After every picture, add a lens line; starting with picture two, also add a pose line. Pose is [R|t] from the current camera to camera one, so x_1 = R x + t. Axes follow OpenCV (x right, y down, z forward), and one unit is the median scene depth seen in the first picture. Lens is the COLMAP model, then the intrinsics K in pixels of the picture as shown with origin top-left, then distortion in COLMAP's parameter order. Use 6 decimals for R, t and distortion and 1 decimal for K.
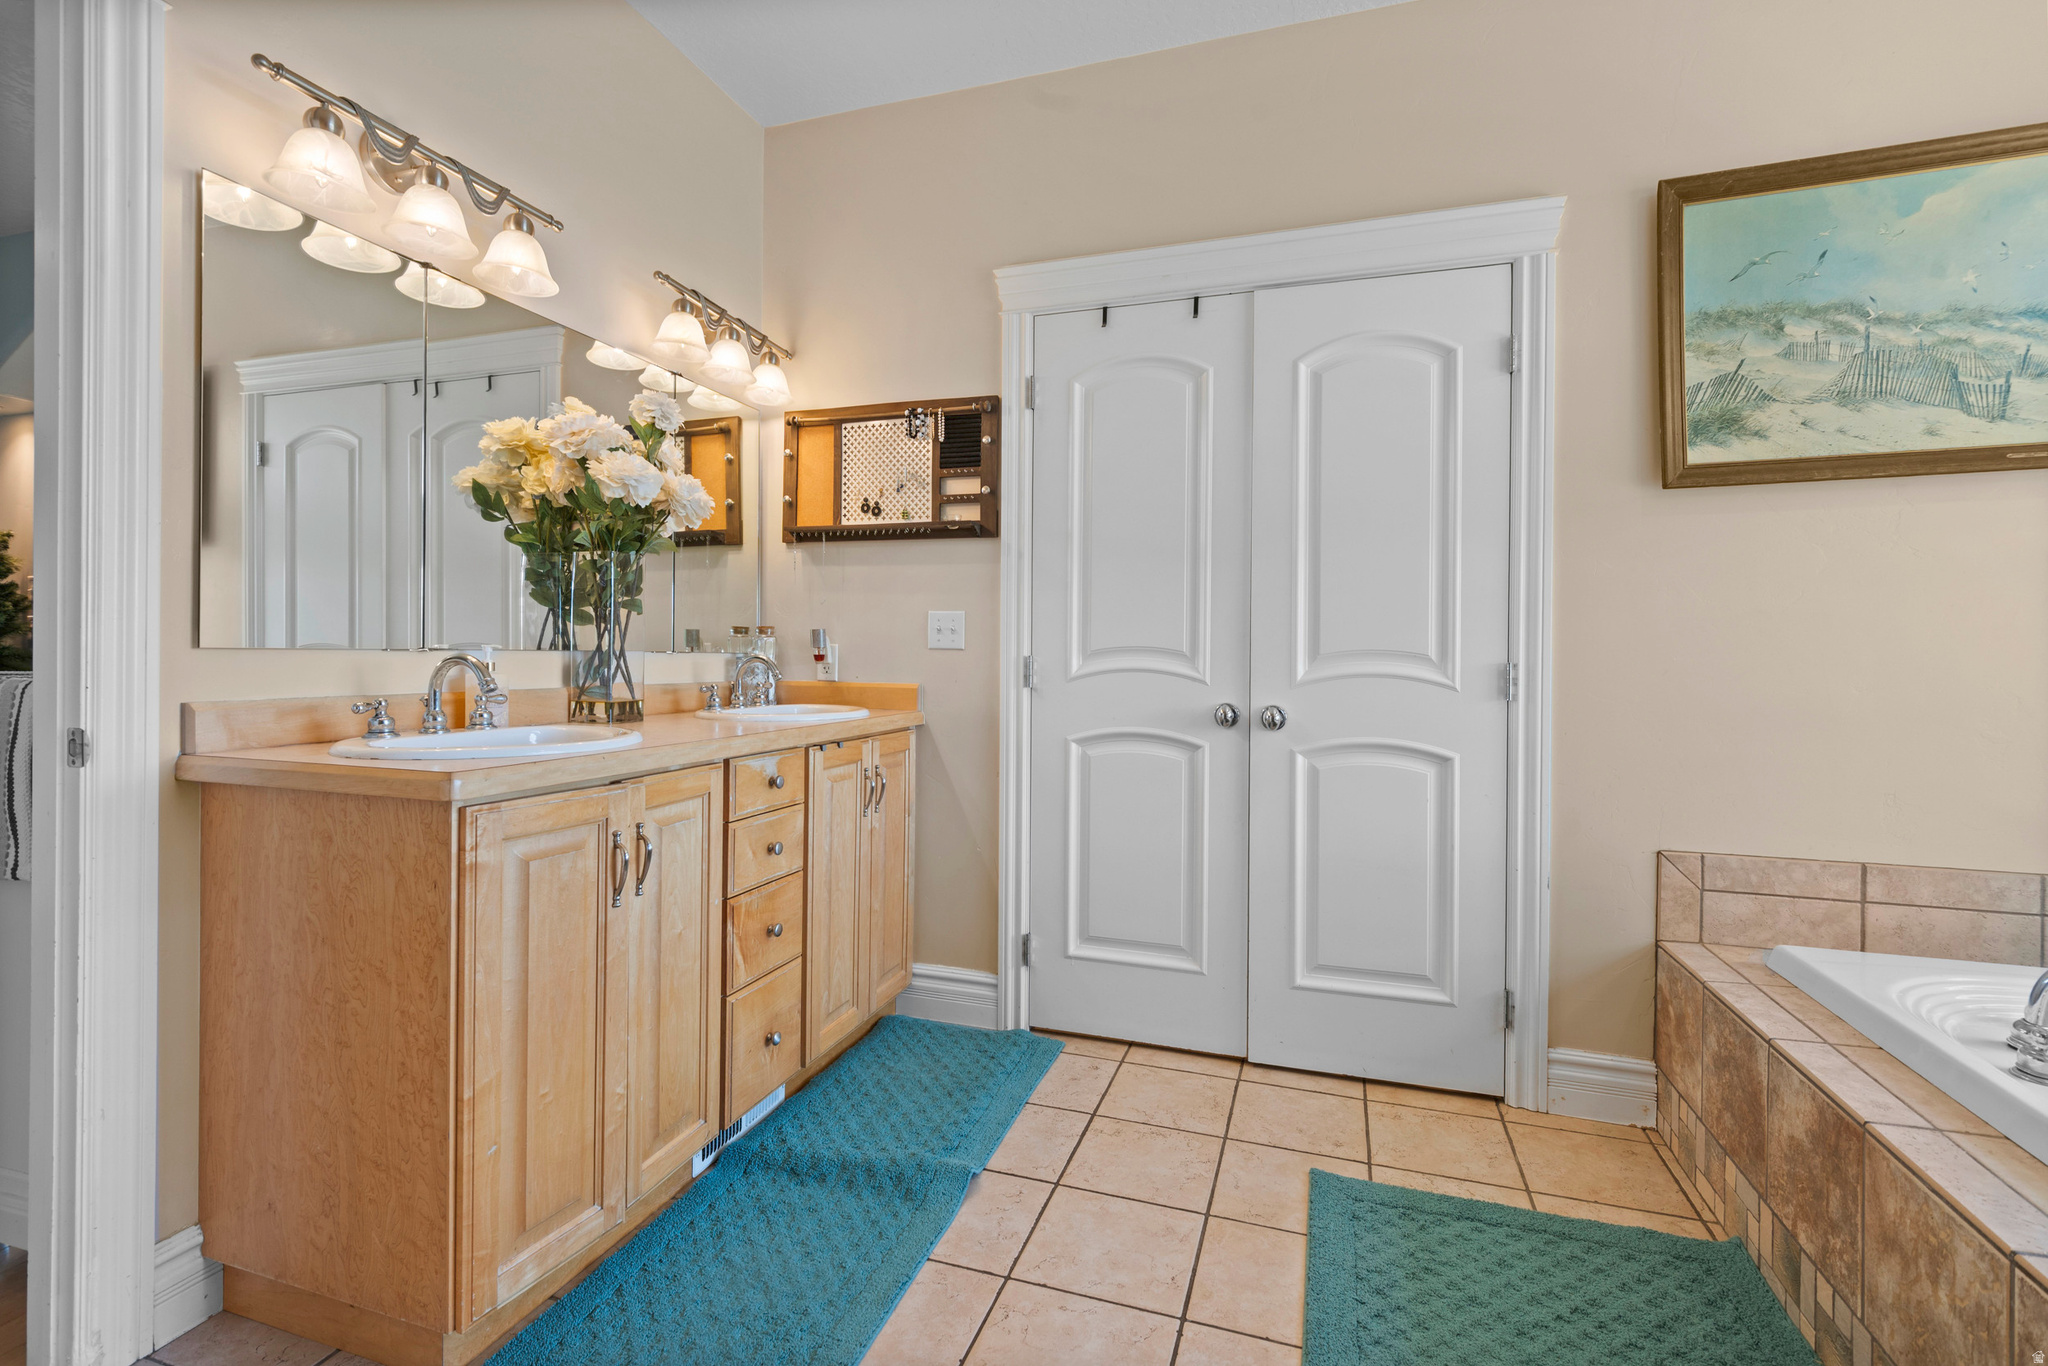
lens RADIAL K [[932.3, 0, 1023.9], [0, 932.3, 655.9], [0, 0, 1]] dist [0.000449, -0.000408]
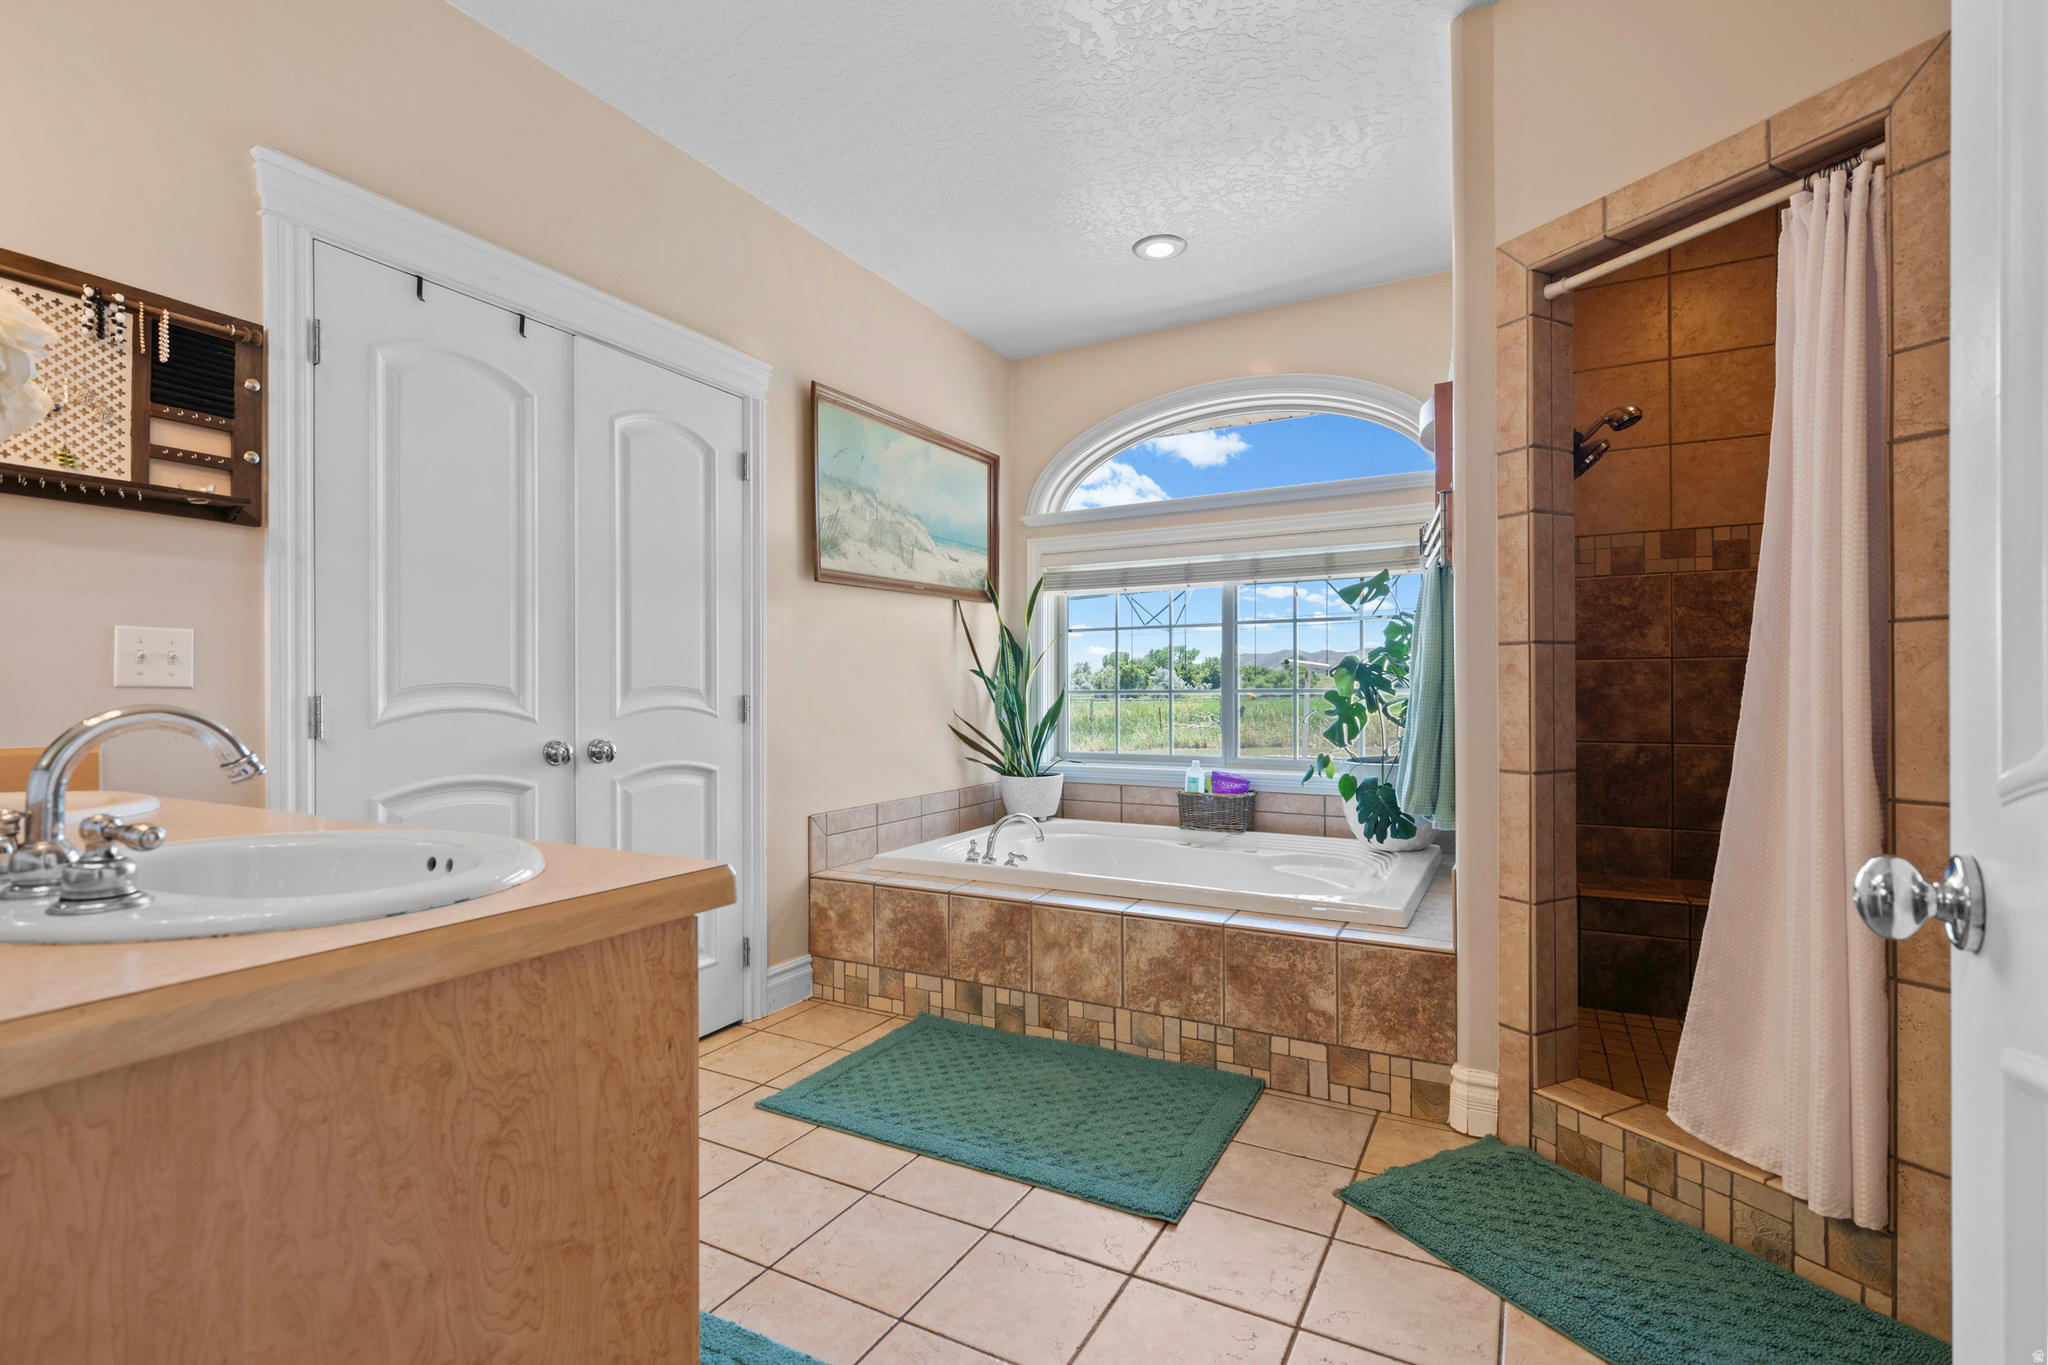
lens RADIAL K [[935.6, 0, 1015.5], [0, 935.6, 688.1], [0, 0, 1]] dist [0.000180, -0.000286]
pose [[0.178372, -0.006518, 0.983942, -0.715269], [0.004542, 0.999973, 0.005801, -0.008454], [-0.983953, 0.003435, 0.178397, 0.361574]]
